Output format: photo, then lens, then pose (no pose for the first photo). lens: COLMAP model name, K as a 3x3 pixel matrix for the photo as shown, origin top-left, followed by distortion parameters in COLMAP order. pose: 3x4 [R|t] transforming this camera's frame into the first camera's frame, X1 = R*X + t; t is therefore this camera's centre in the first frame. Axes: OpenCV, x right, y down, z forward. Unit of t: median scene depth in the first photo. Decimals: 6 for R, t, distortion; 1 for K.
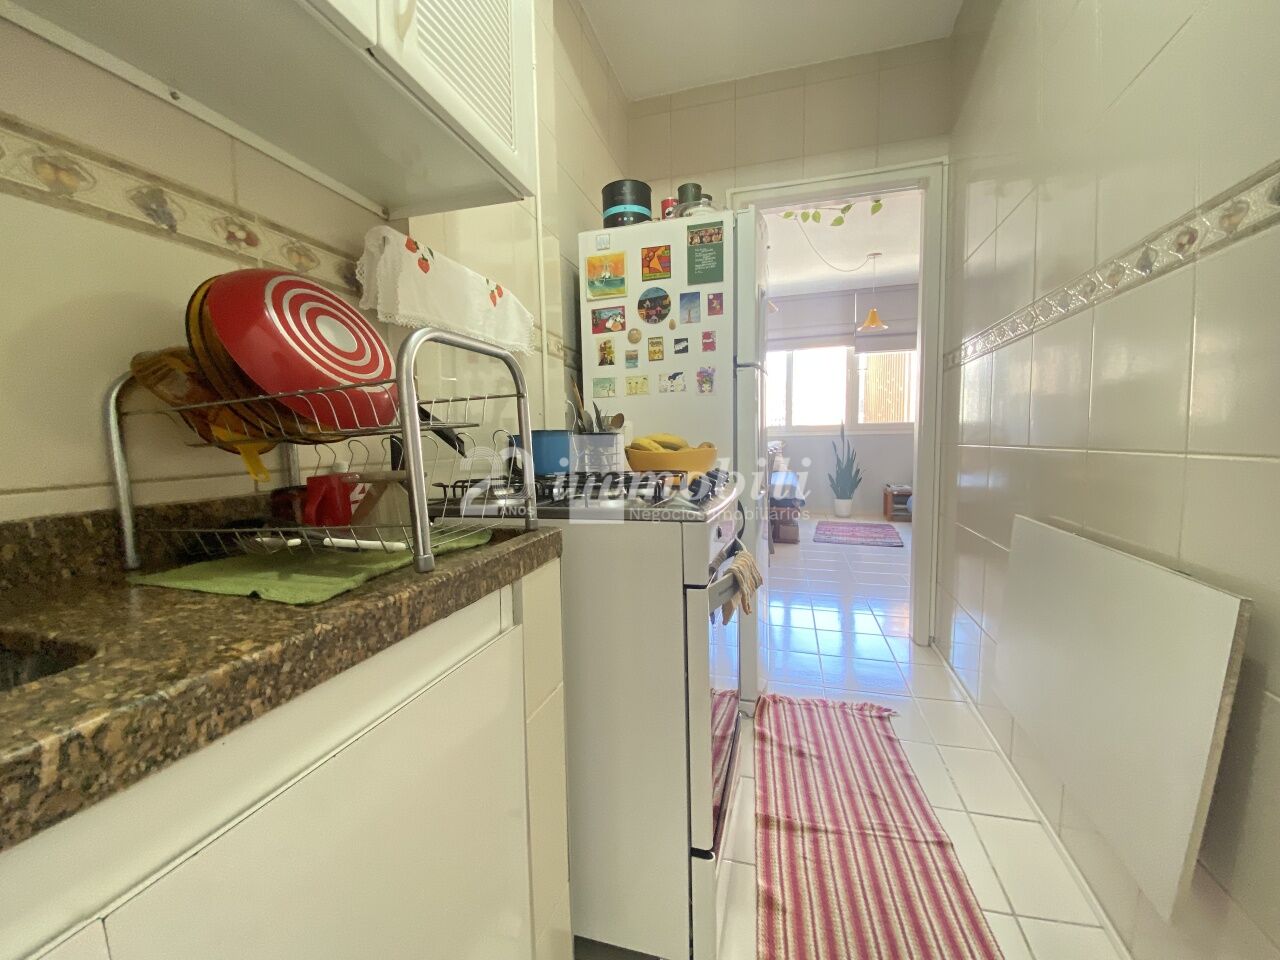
lens RADIAL K [[514.3, 0, 630.8], [0, 514.3, 477.5], [0, 0, 1]] dist [0.001903, -0.006703]
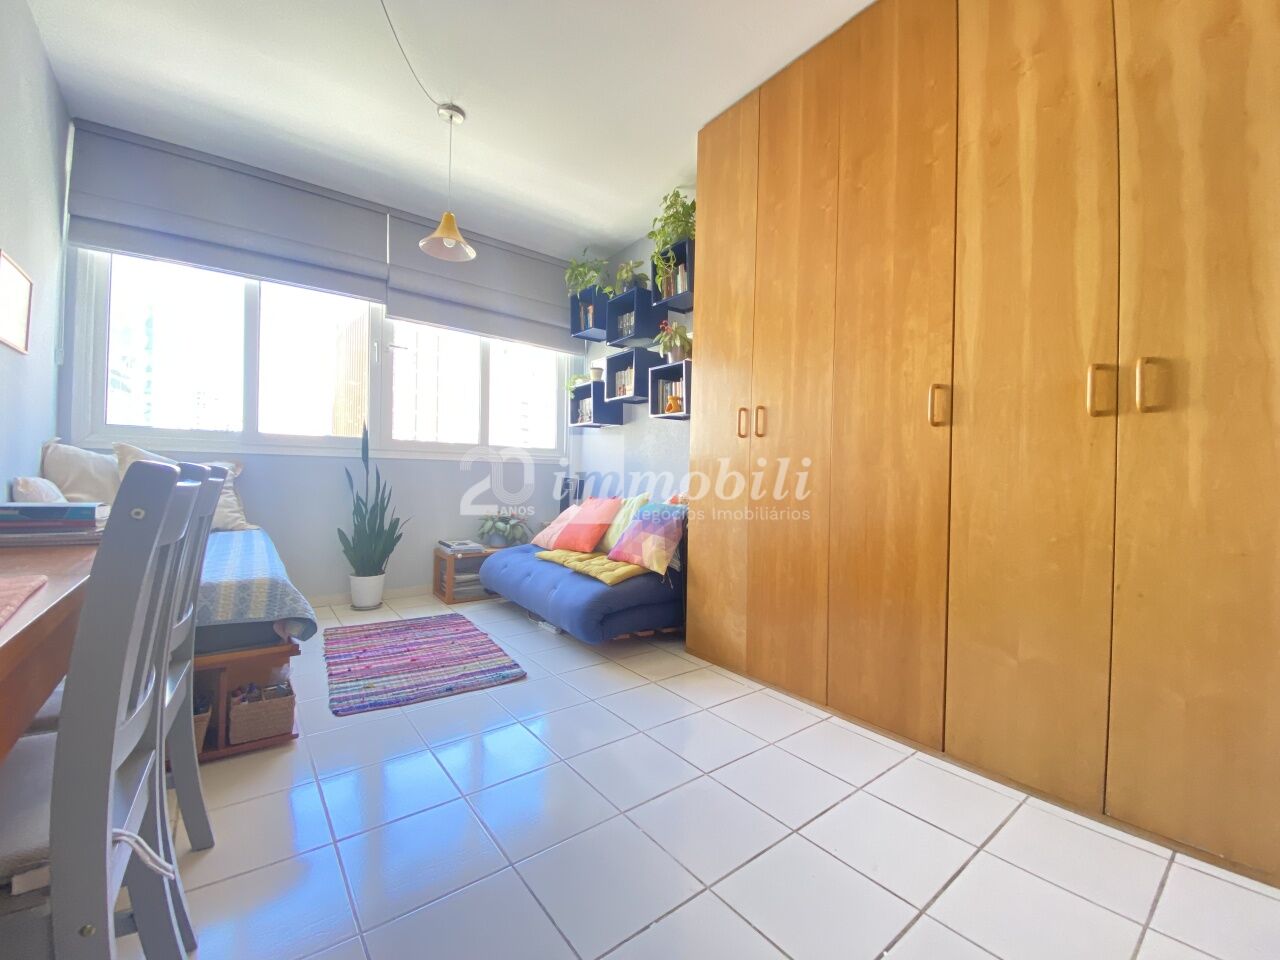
lens RADIAL K [[514.3, 0, 637.9], [0, 514.3, 476.9], [0, 0, 1]] dist [0.001903, -0.006703]
pose [[0.572487, 0.026732, 0.819478, 0.129908], [0.037934, 0.997535, -0.059041, -0.018299], [-0.819035, 0.064886, 0.570062, 0.453206]]
